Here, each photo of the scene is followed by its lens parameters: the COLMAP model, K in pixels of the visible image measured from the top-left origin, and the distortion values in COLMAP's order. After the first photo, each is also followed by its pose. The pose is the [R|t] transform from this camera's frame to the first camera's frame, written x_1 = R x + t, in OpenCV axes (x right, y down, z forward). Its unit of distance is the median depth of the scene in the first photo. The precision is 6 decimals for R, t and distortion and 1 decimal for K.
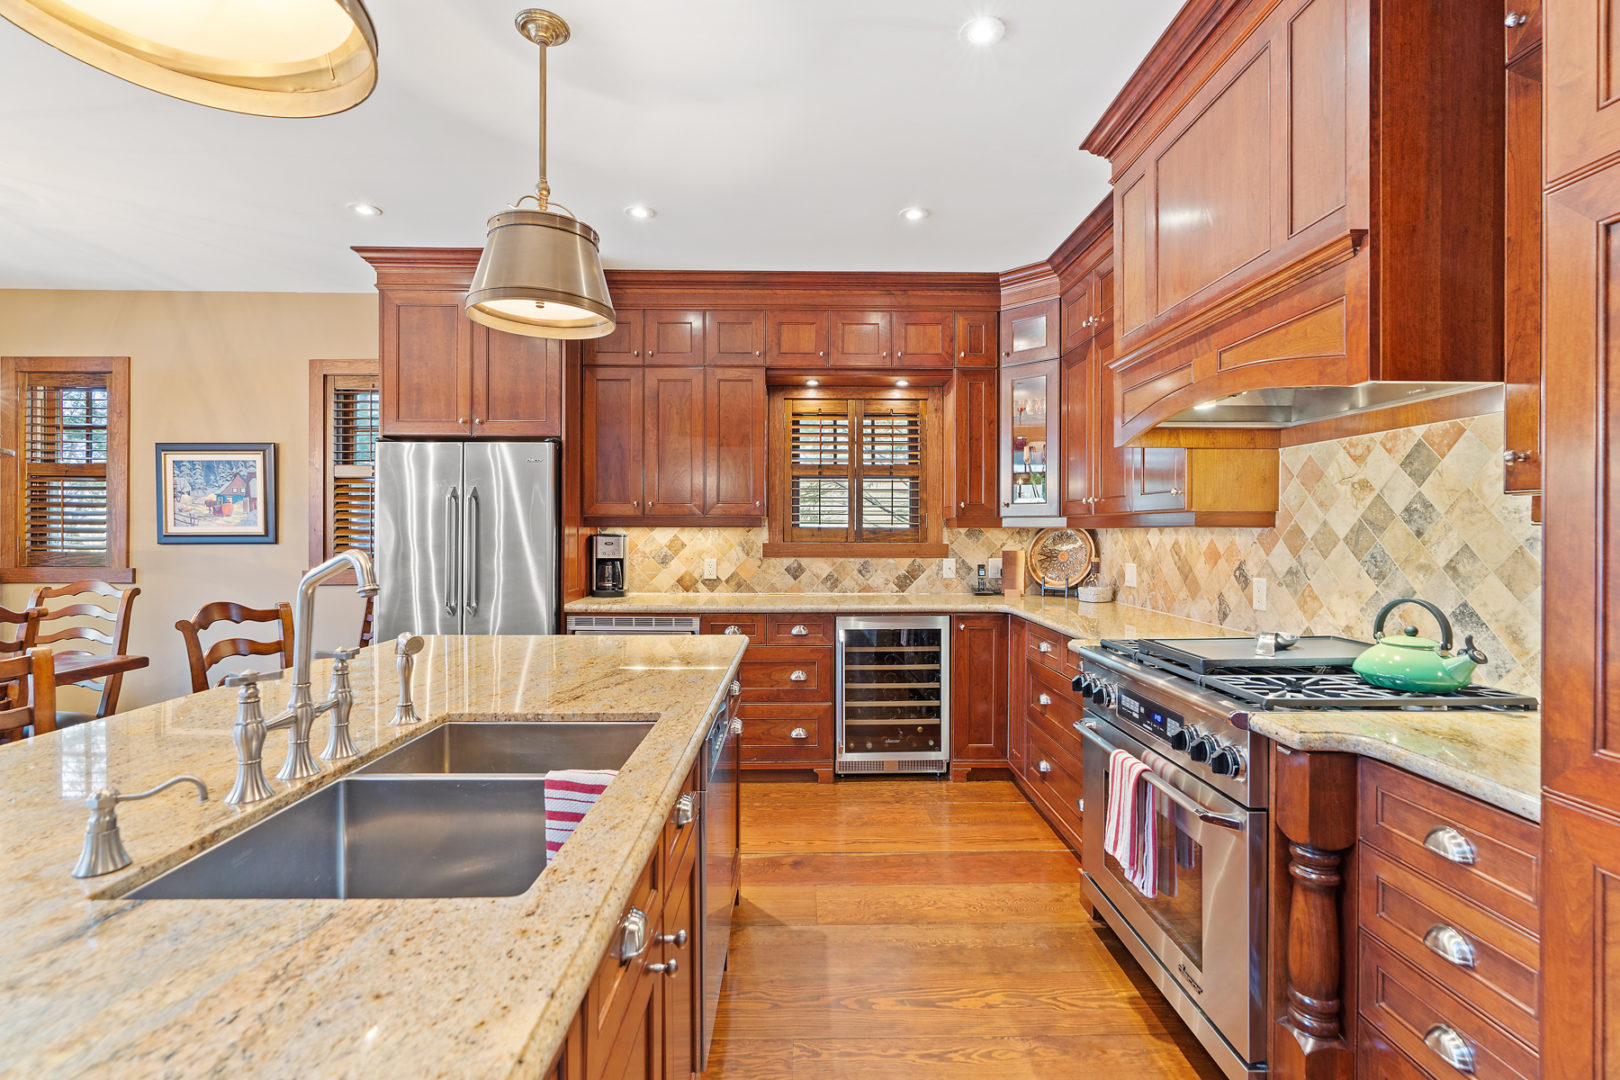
lens RADIAL K [[735.0, 0, 809.0], [0, 735.0, 531.9], [0, 0, 1]] dist [-0.009103, 0.004564]
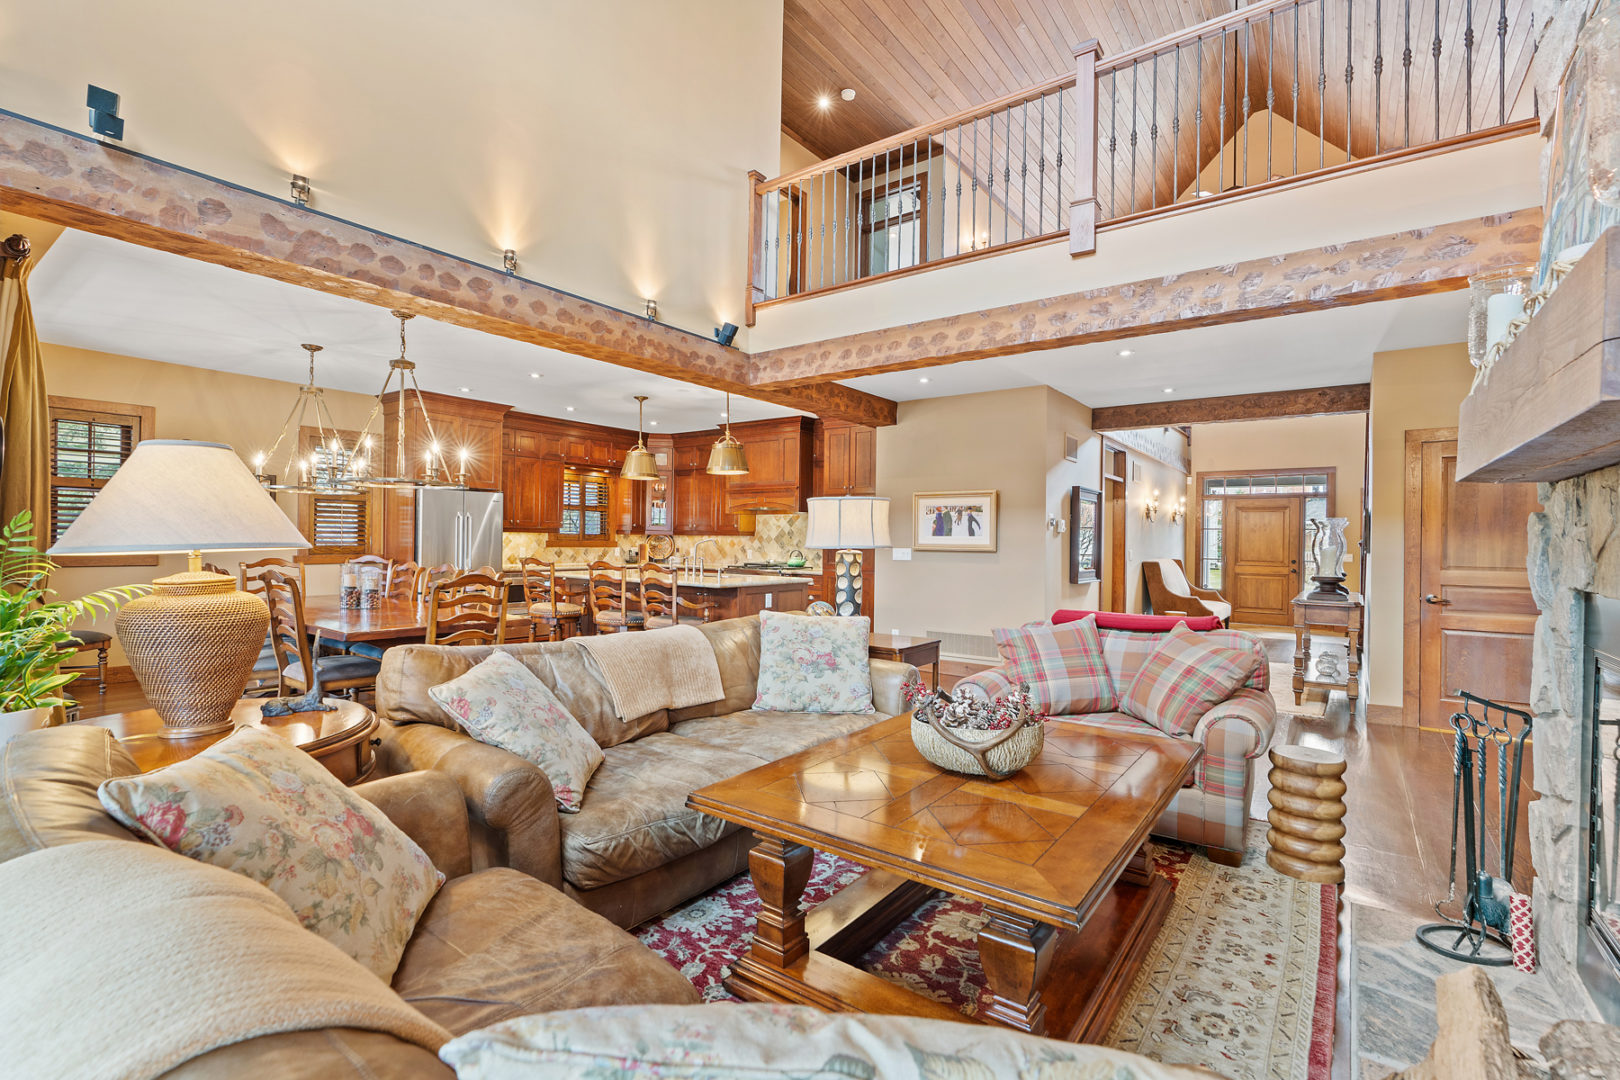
lens RADIAL K [[735.0, 0, 794.4], [0, 735.0, 540.3], [0, 0, 1]] dist [-0.009103, 0.004564]
pose [[0.617500, 0.005209, 0.786554, -1.474250], [-0.010089, 0.999948, 0.001299, 0.005967], [-0.786506, -0.008738, 0.617521, -0.990904]]
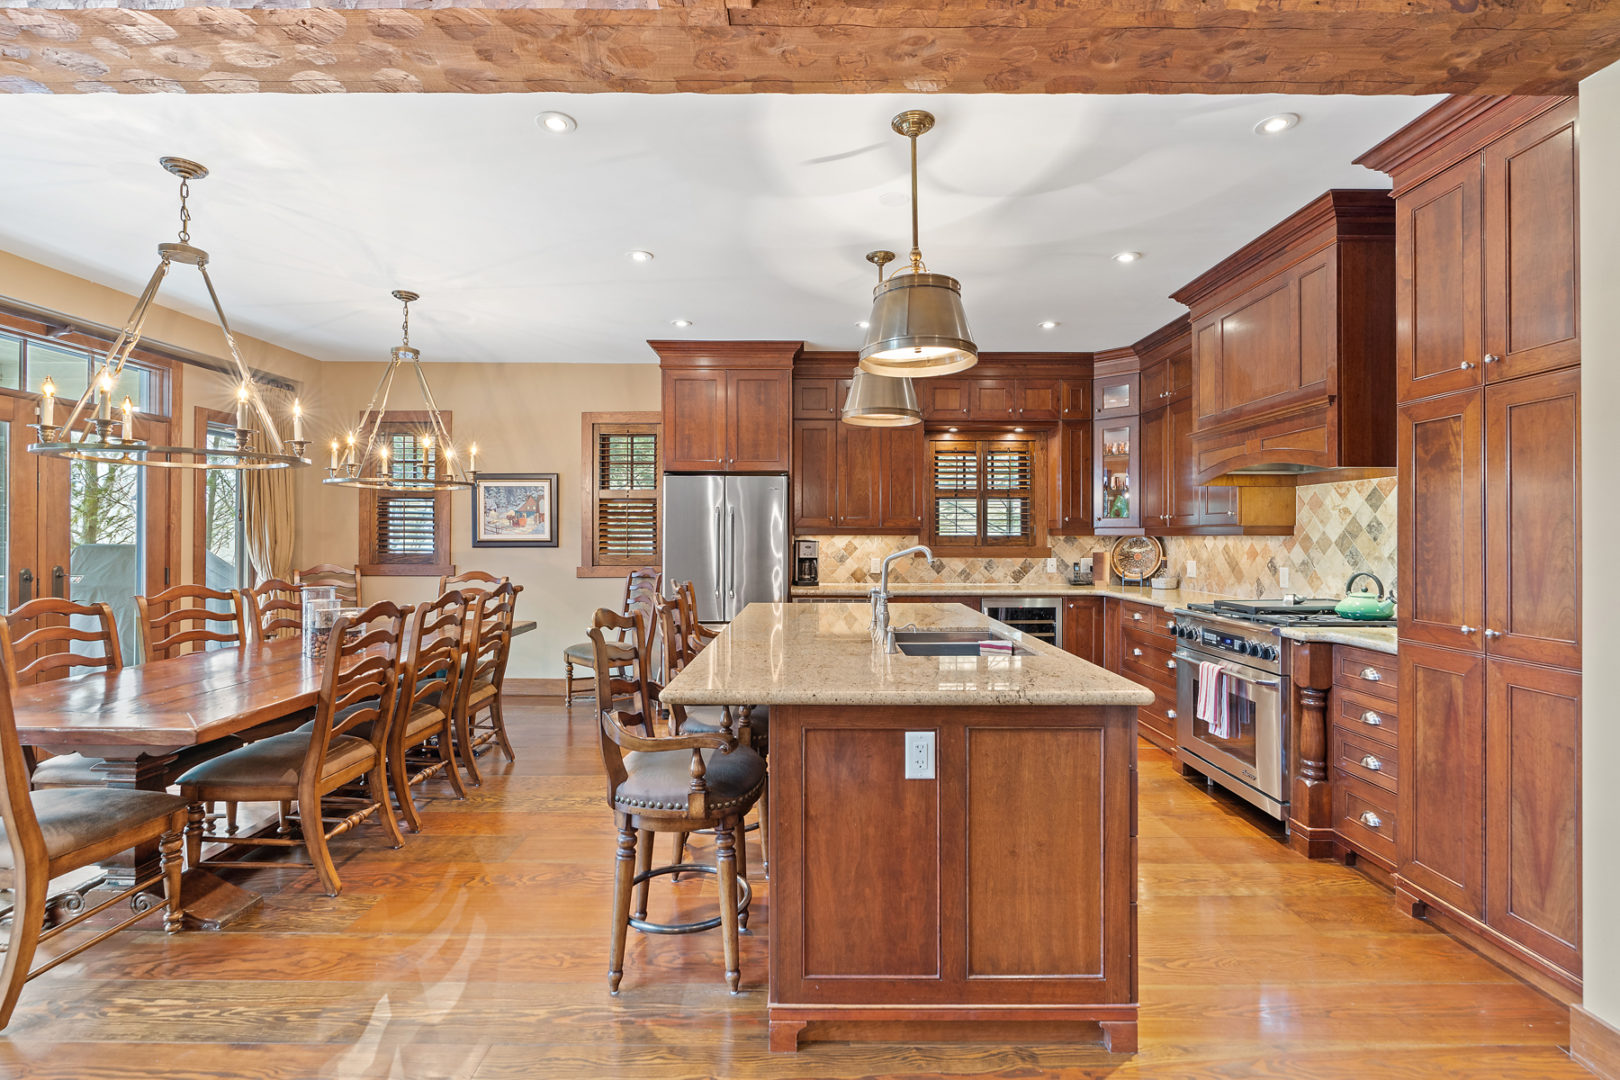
lens RADIAL K [[735.0, 0, 814.2], [0, 735.0, 533.3], [0, 0, 1]] dist [-0.009103, 0.004564]
pose [[0.999884, 0.000070, -0.015262, -0.261610], [-0.000191, 0.999969, -0.007920, 0.001266], [0.015261, 0.007922, 0.999852, -0.416995]]
